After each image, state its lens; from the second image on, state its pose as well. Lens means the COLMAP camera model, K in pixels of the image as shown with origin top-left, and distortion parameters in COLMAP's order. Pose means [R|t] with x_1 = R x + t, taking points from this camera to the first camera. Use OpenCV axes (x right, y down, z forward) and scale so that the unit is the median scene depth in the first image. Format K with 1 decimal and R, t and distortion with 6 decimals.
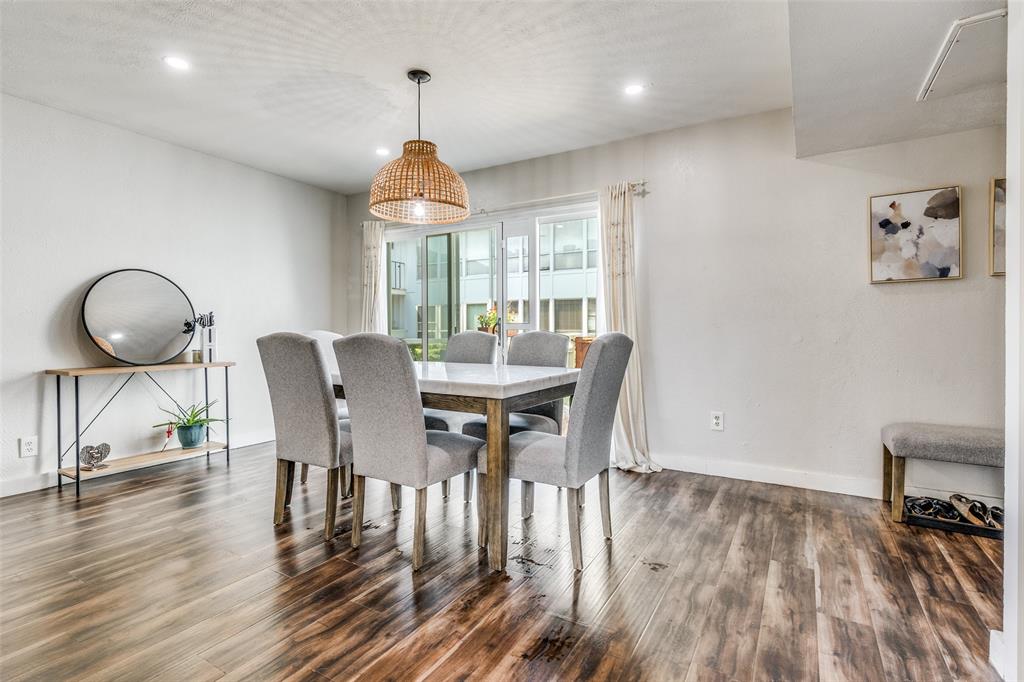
lens RADIAL K [[486.6, 0, 511.2], [0, 486.6, 335.1], [0, 0, 1]] dist [-0.000701, -0.000931]
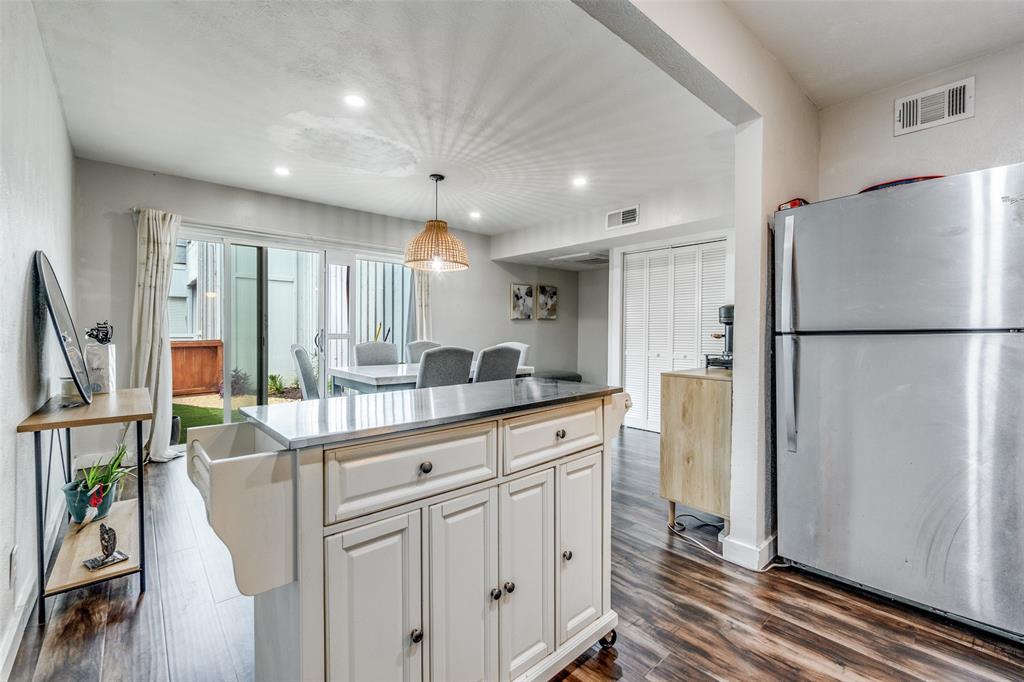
lens RADIAL K [[440.3, 0, 512.4], [0, 440.3, 339.1], [0, 0, 1]] dist [-0.005202, 0.001644]
pose [[0.312692, -0.008266, 0.949818, -1.395178], [0.008449, 0.999947, 0.005921, -0.021278], [-0.949817, 0.006174, 0.312746, 0.323146]]
